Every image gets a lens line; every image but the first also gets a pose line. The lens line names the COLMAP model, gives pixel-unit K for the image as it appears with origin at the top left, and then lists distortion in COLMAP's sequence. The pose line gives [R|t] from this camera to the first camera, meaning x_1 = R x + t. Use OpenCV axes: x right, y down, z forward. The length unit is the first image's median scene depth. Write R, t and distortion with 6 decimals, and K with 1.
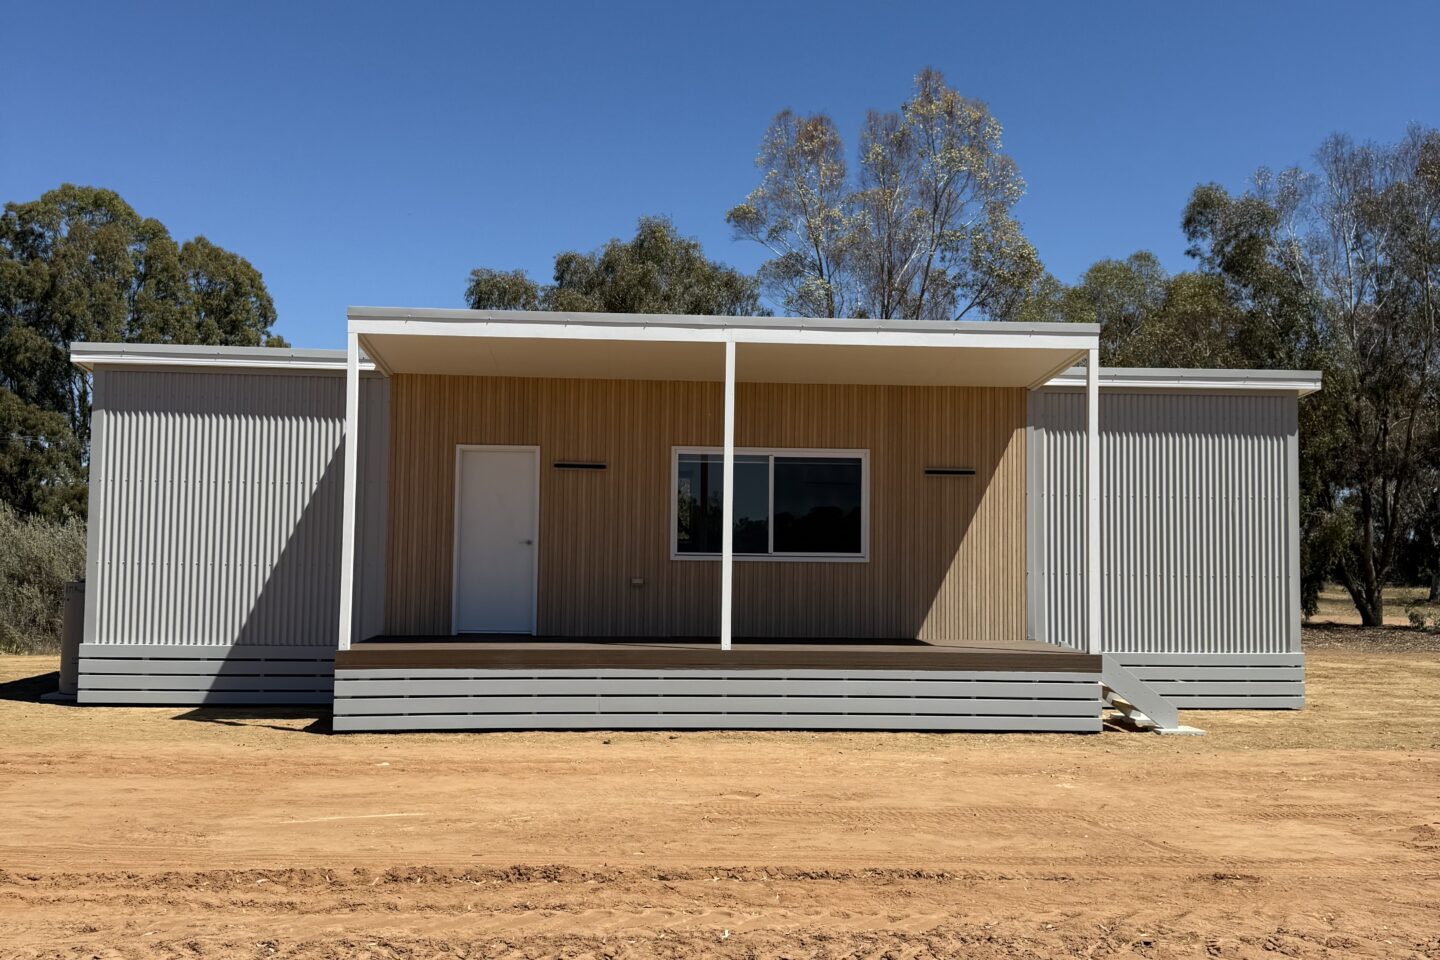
lens RADIAL K [[1345.1, 0, 720.0], [0, 1345.1, 480.0], [0, 0, 1]] dist [0.184828, -0.467681]
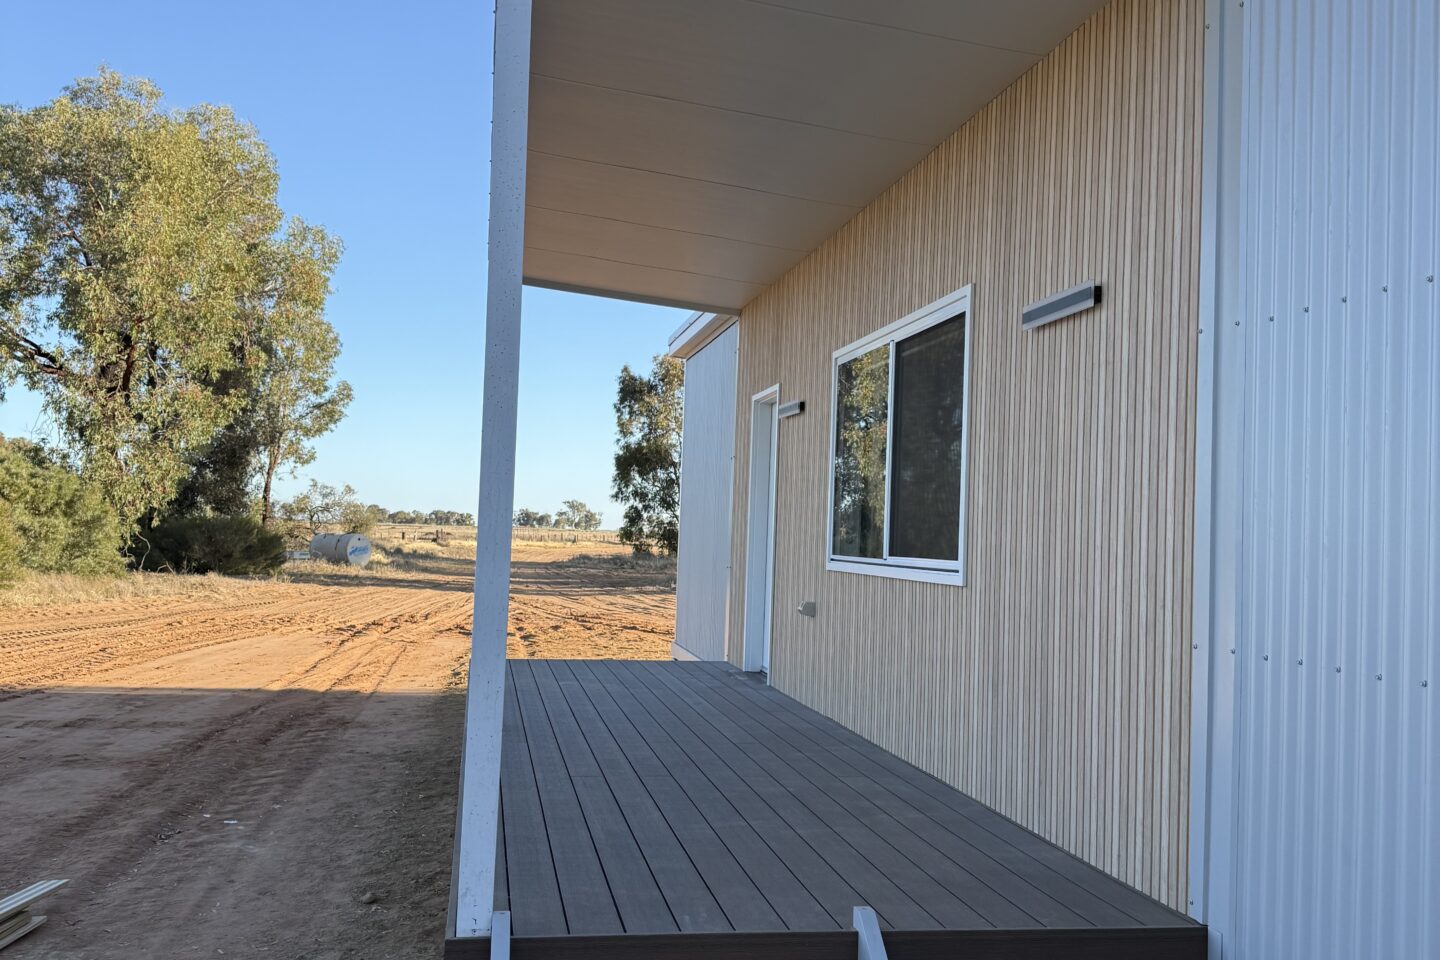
lens RADIAL K [[1345.1, 0, 720.0], [0, 1345.1, 480.0], [0, 0, 1]] dist [0.184828, -0.467681]
pose [[0.103816, -0.048580, -0.993409, 0.481150], [0.022074, 0.998673, -0.046531, 0.048158], [0.994352, -0.017098, 0.104751, 0.903298]]
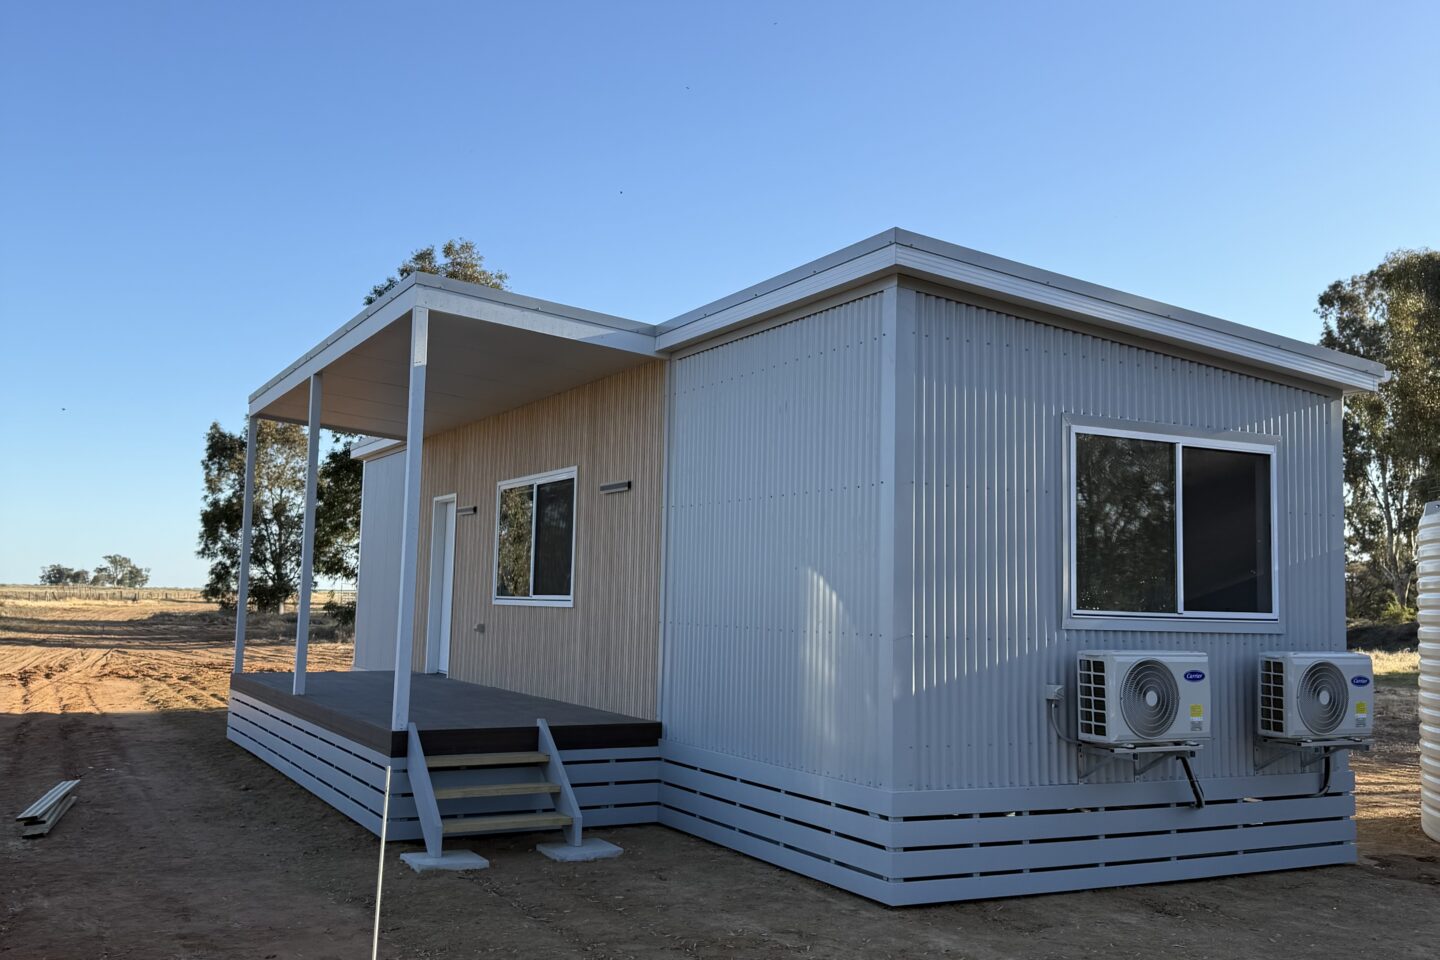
lens RADIAL K [[1345.1, 0, 720.0], [0, 1345.1, 480.0], [0, 0, 1]] dist [0.184828, -0.467681]
pose [[0.398921, -0.083571, -0.913169, 0.887421], [0.033700, 0.996502, -0.076476, 0.050474], [0.916366, -0.000266, 0.400342, 0.768331]]
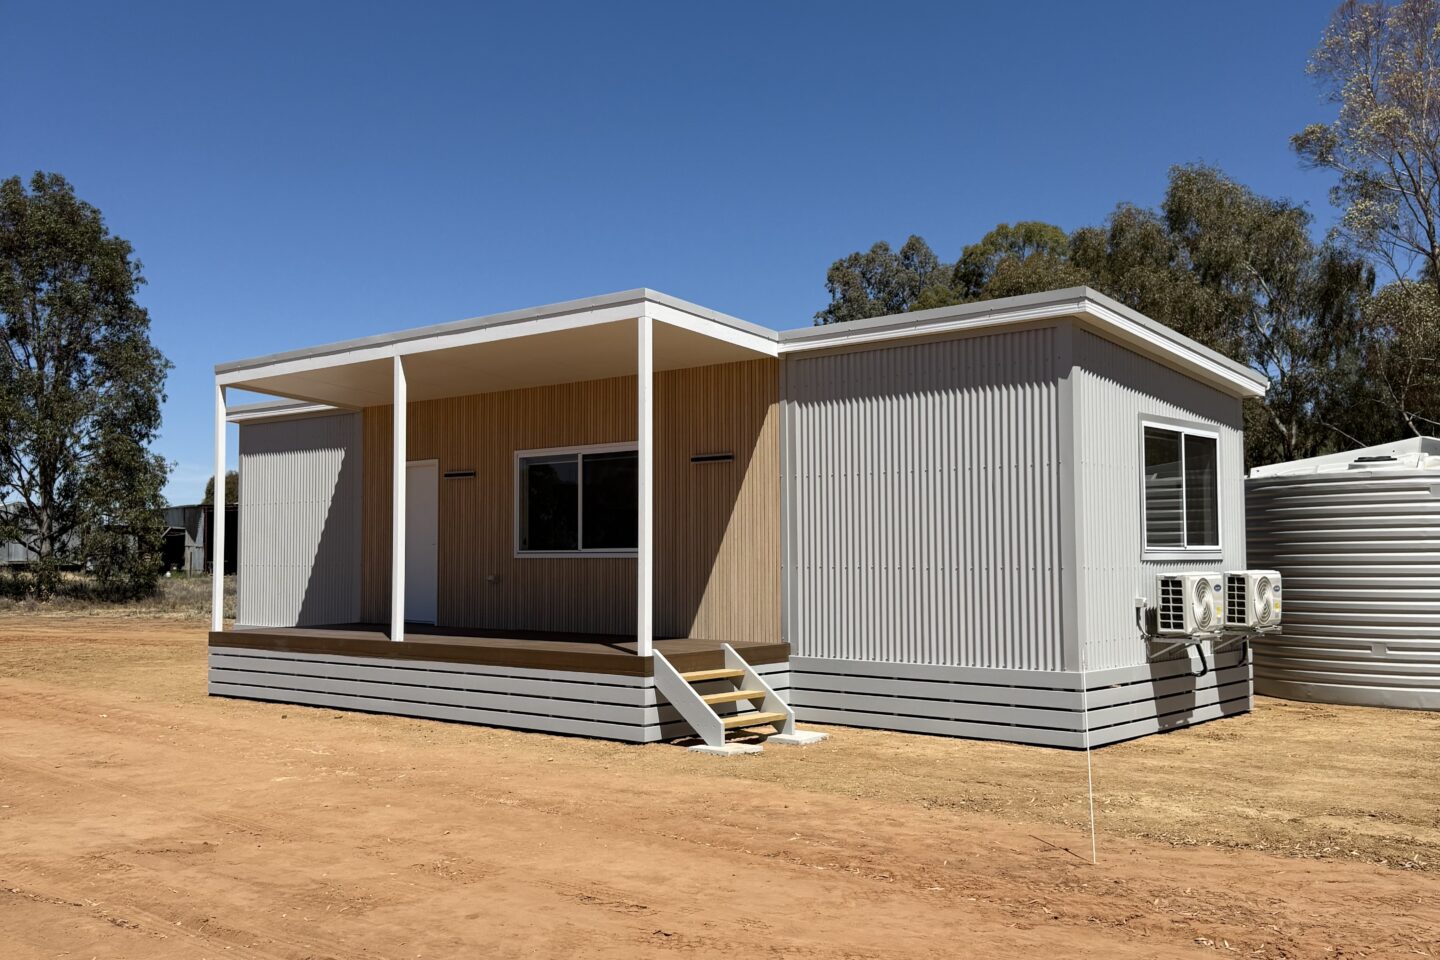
lens RADIAL K [[1345.1, 0, 720.0], [0, 1345.1, 480.0], [0, 0, 1]] dist [0.184828, -0.467681]
pose [[0.703899, -0.054052, -0.708241, 0.835622], [0.051453, 0.998361, -0.025056, 0.032941], [0.708434, -0.018804, 0.705526, 0.362948]]
